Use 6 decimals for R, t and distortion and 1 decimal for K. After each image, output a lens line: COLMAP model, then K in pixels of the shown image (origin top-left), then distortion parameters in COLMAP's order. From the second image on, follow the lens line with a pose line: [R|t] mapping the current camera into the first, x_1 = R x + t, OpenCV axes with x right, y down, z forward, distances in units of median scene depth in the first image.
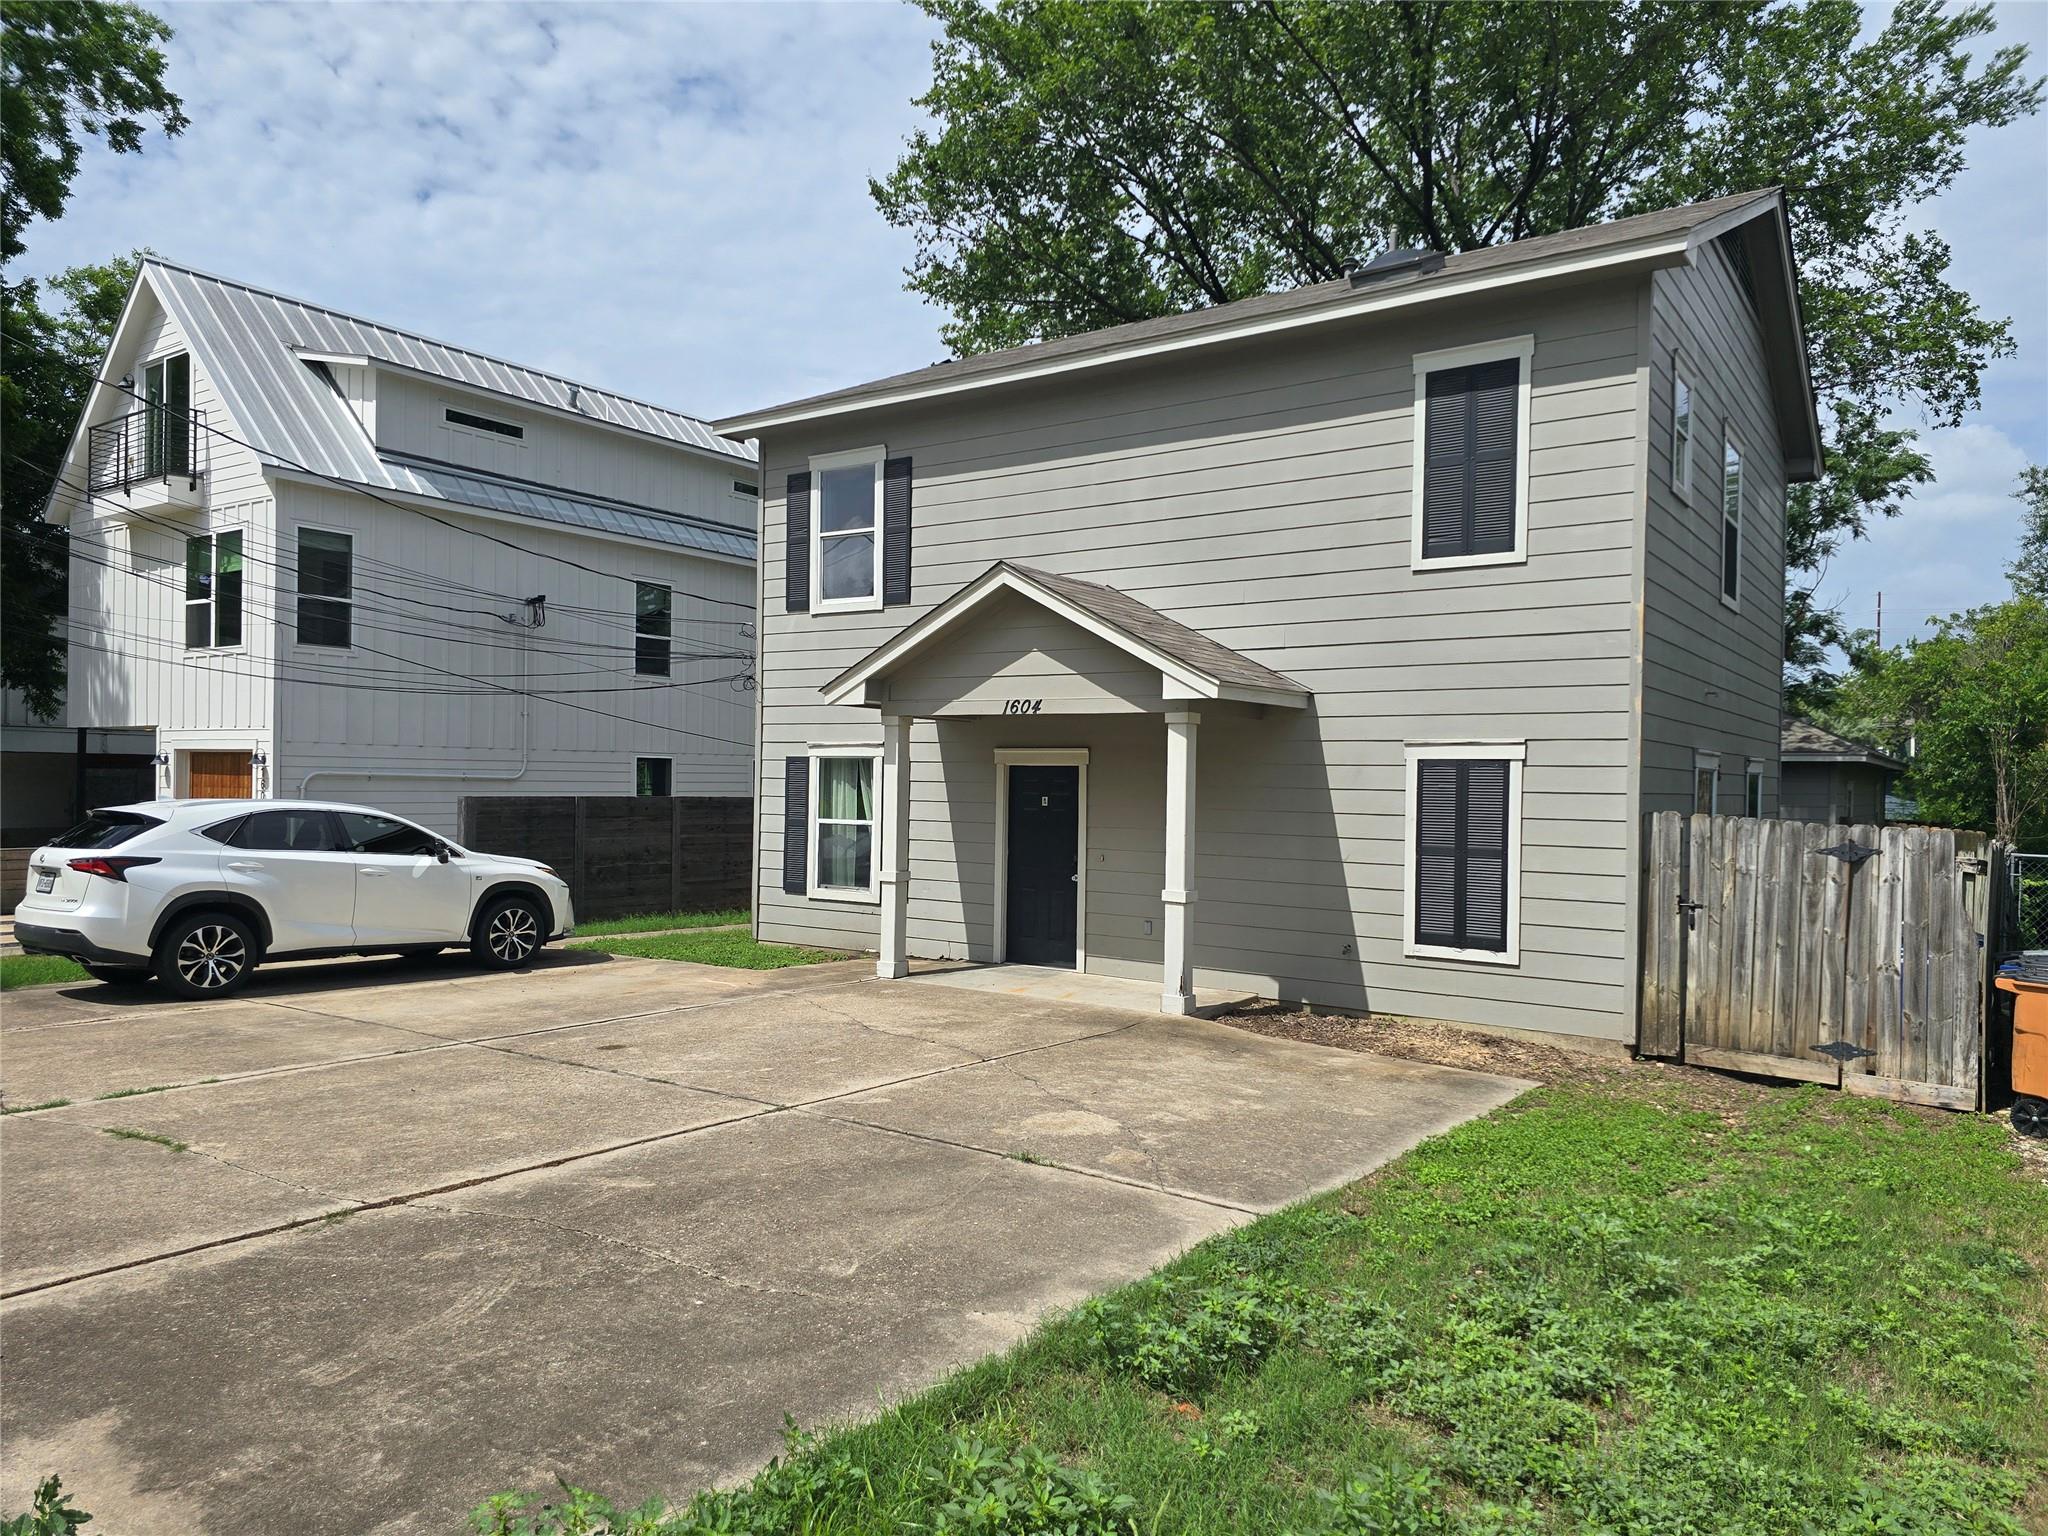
lens RADIAL K [[1364.2, 0, 1018.0], [0, 1364.2, 811.2], [0, 0, 1]] dist [0.048315, -0.004299]
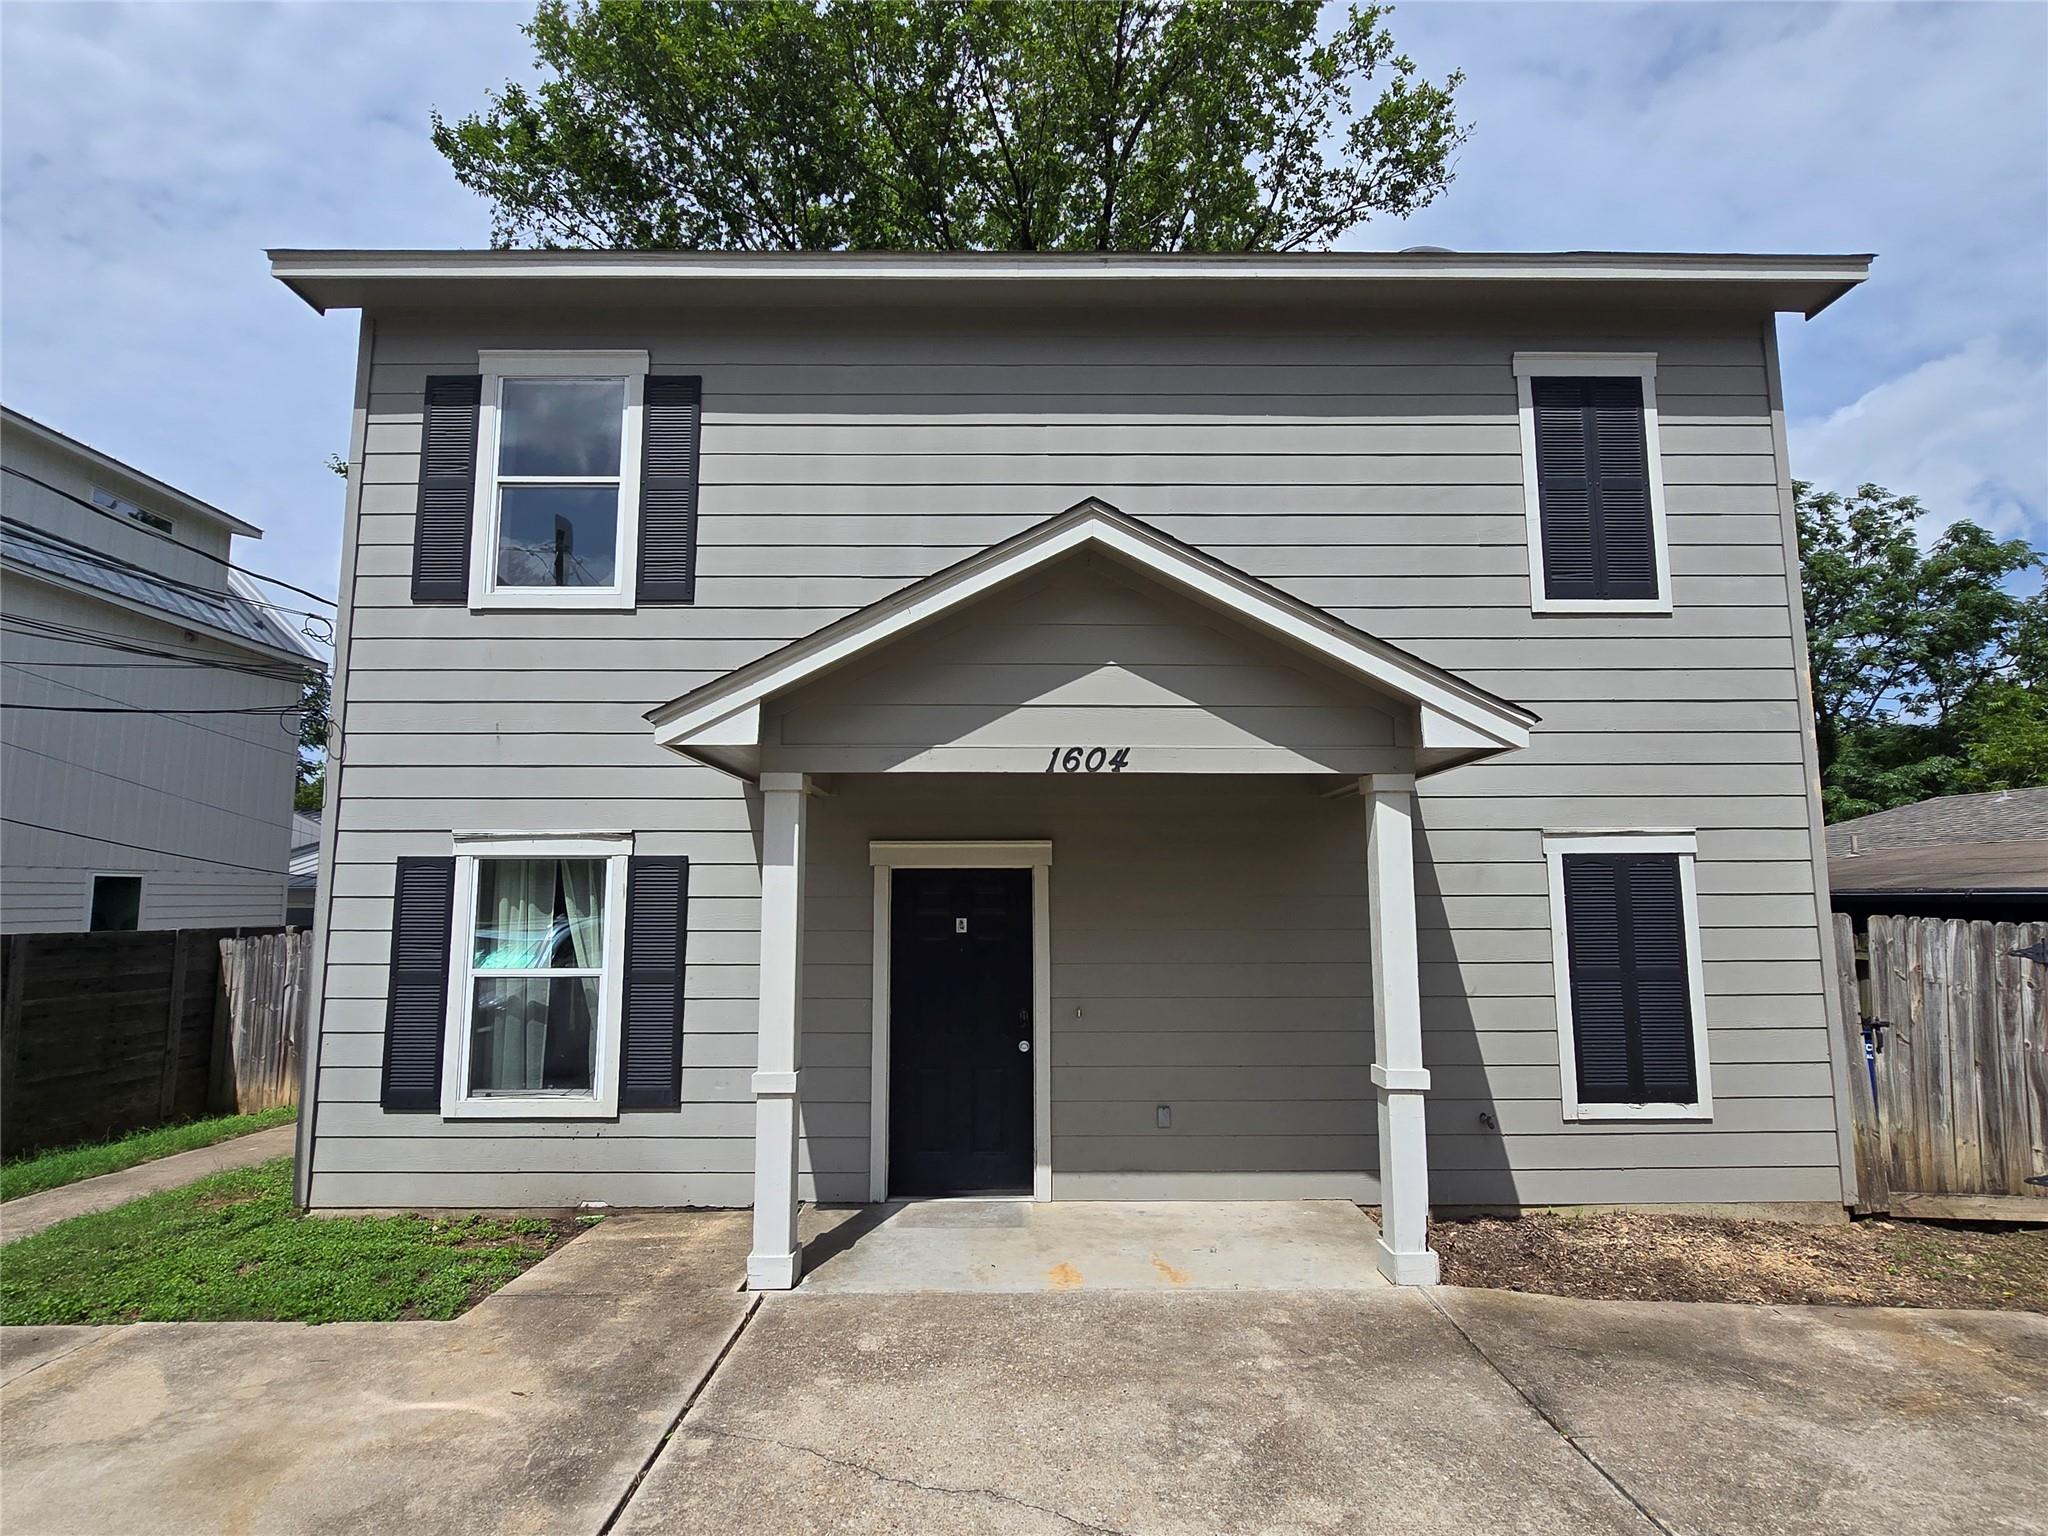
lens RADIAL K [[1064.8, 0, 1025.7], [0, 1064.8, 779.5], [0, 0, 1]] dist [-0.015219, 0.006488]
pose [[0.811332, 0.048635, 0.582558, -0.294937], [0.029504, 0.991857, -0.123896, -0.014499], [-0.583840, 0.117708, 0.803291, 0.693635]]
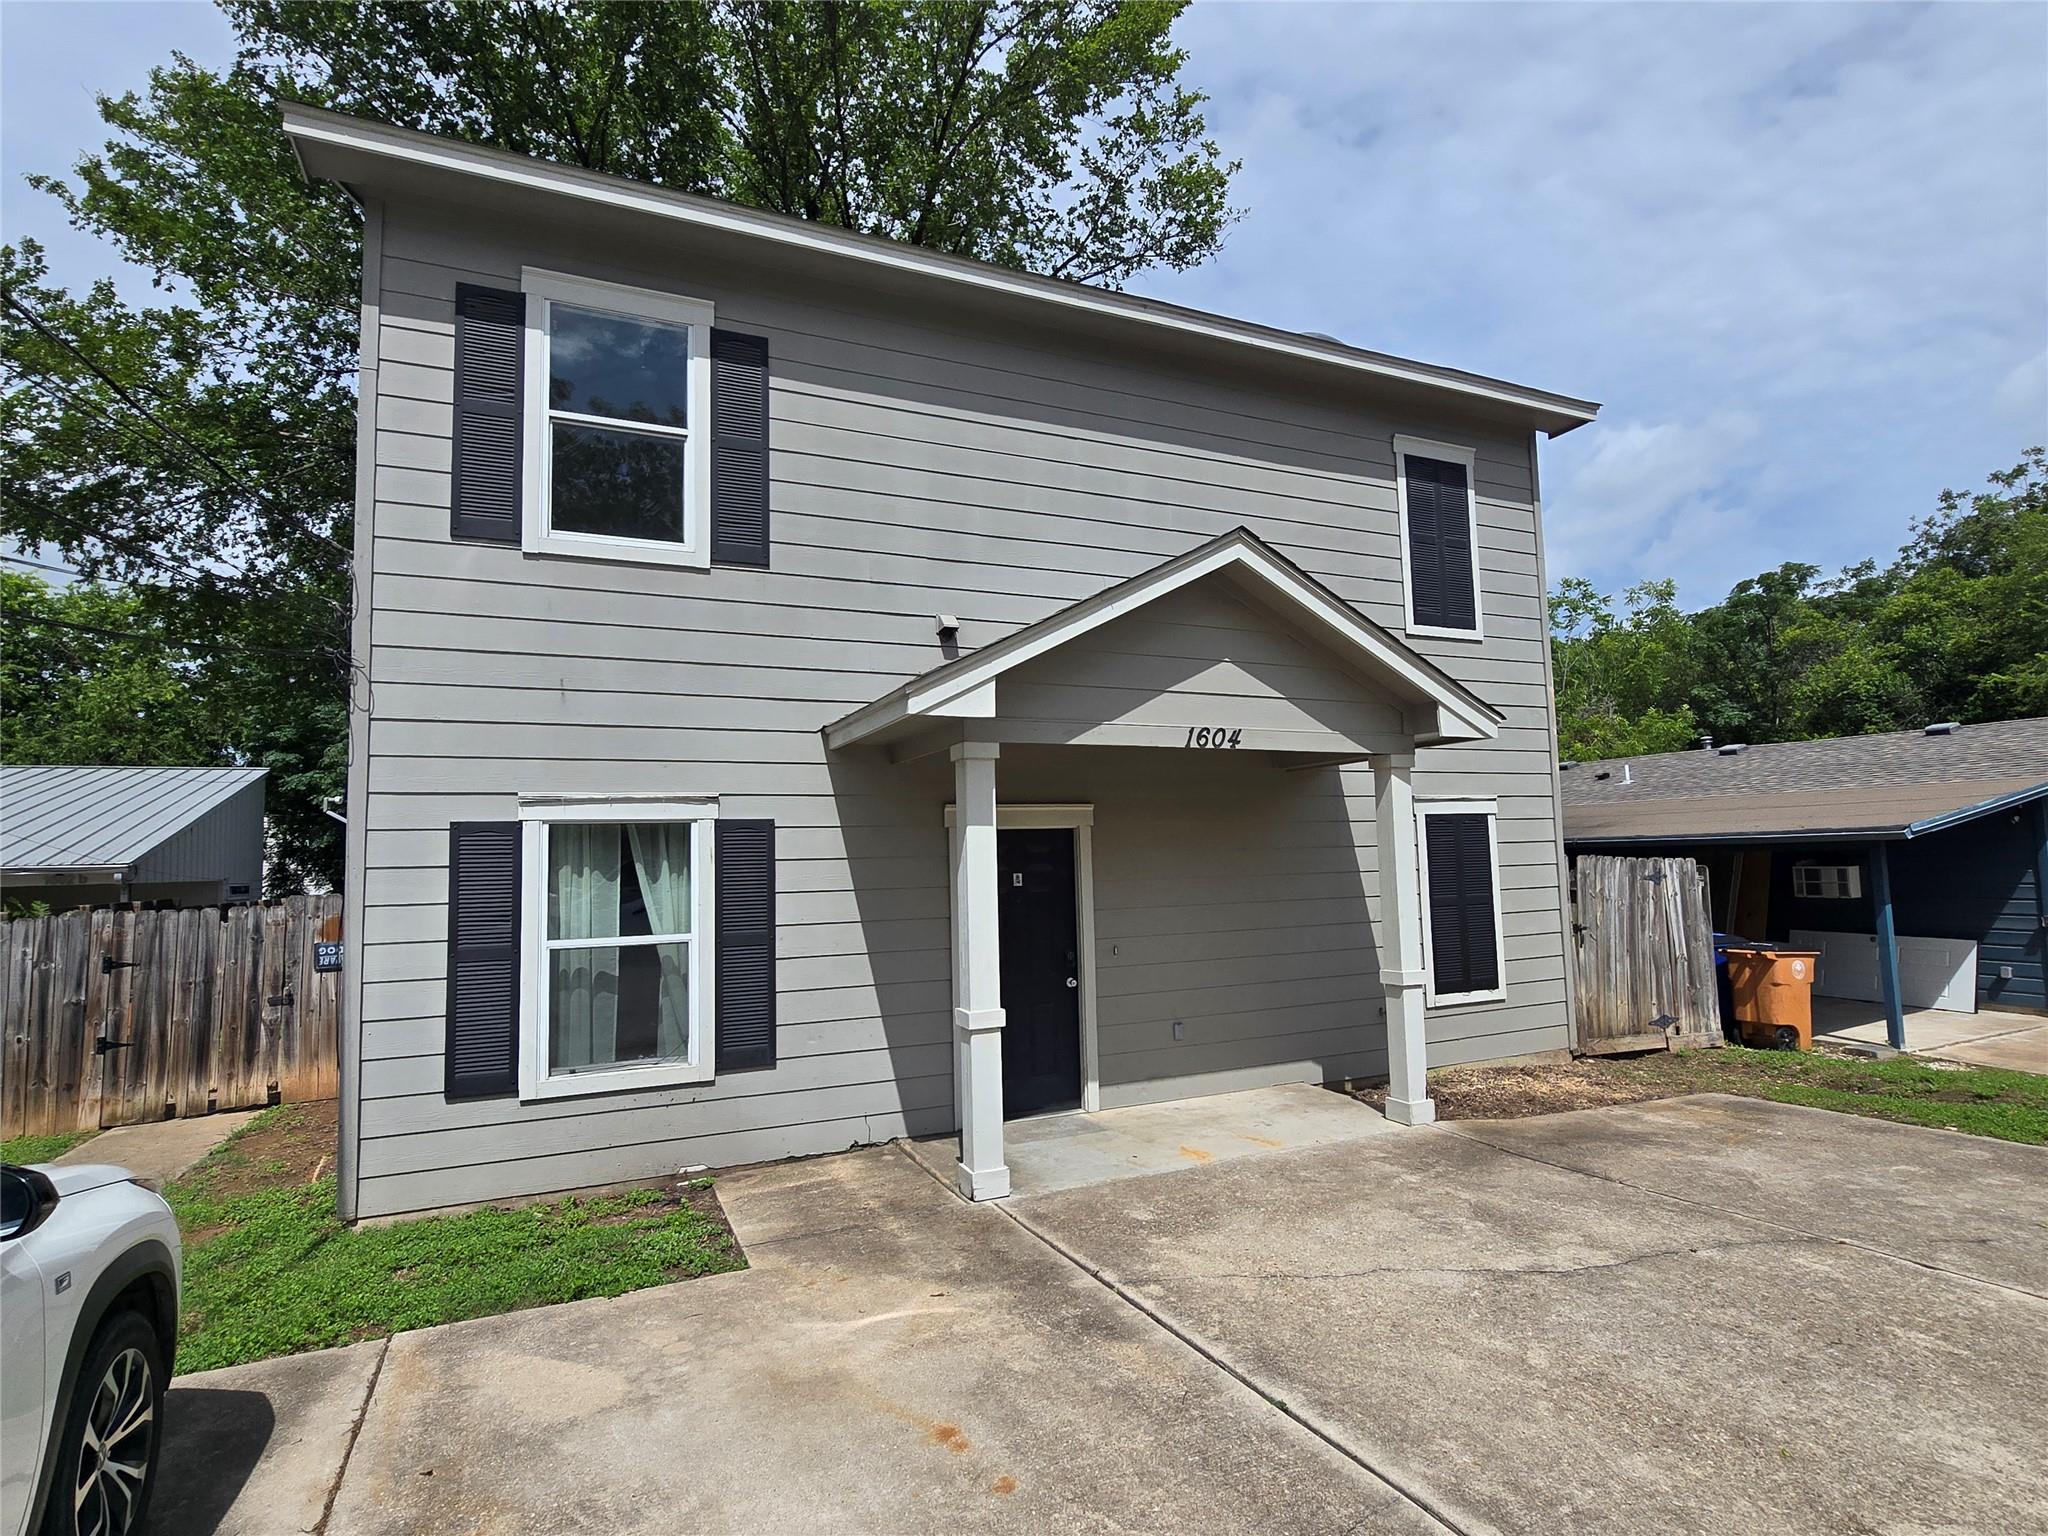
lens RADIAL K [[1064.8, 0, 1032.4], [0, 1064.8, 785.3], [0, 0, 1]] dist [-0.015219, 0.006488]
pose [[0.493983, 0.033827, 0.868813, -0.550097], [0.056102, 0.995921, -0.070674, -0.019544], [-0.867660, 0.083654, 0.490070, 0.859887]]
